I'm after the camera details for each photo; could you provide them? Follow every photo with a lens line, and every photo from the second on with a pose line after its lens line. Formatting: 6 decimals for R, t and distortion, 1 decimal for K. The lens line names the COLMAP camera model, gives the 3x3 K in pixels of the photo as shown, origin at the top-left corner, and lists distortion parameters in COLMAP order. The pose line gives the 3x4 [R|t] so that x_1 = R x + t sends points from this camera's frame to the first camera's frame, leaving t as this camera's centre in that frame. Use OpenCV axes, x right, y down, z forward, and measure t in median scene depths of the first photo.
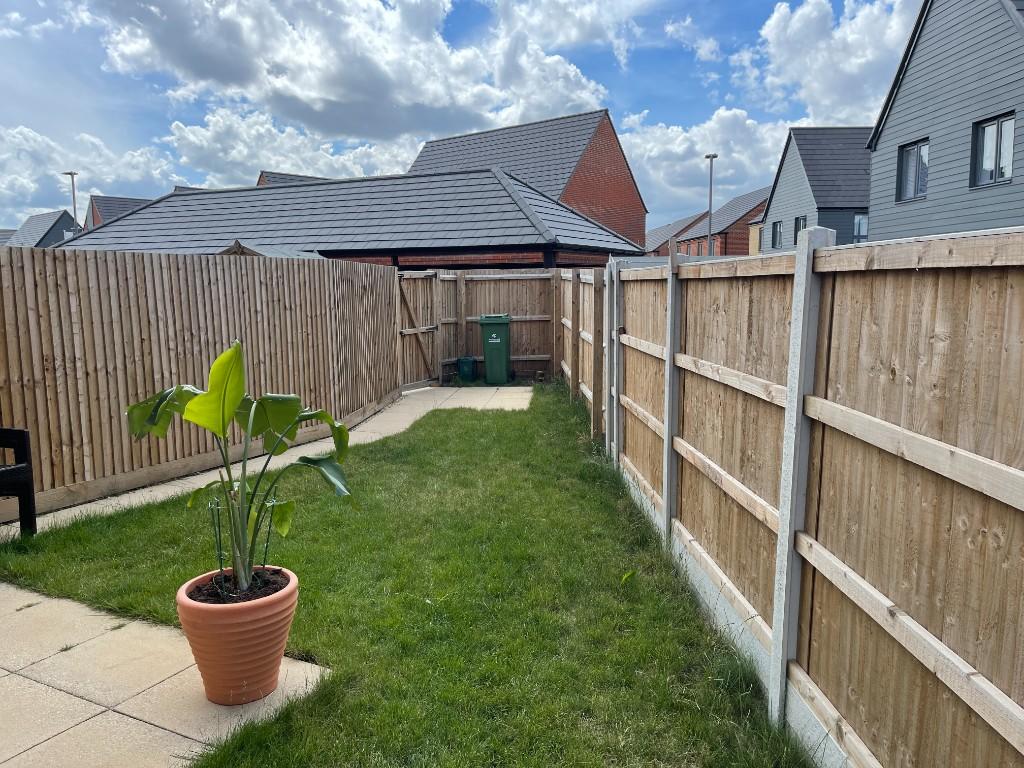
lens RADIAL K [[776.7, 0, 512.0], [0, 776.7, 384.0], [0, 0, 1]] dist [0.064780, -0.109470]
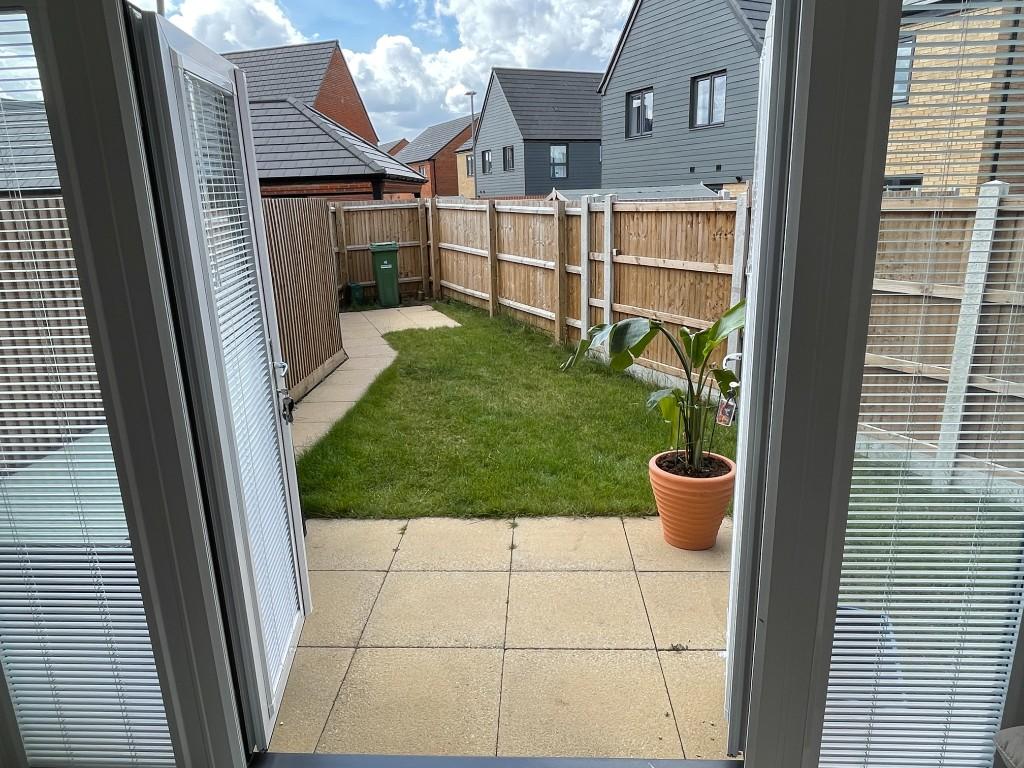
lens RADIAL K [[691.8, 0, 512.0], [0, 691.8, 384.0], [0, 0, 1]] dist [-0.002649, -0.002454]
pose [[0.914384, -0.124343, 0.385280, -0.187935], [0.075278, 0.987289, 0.139974, -0.011120], [-0.397788, -0.098987, 0.912122, 0.011939]]
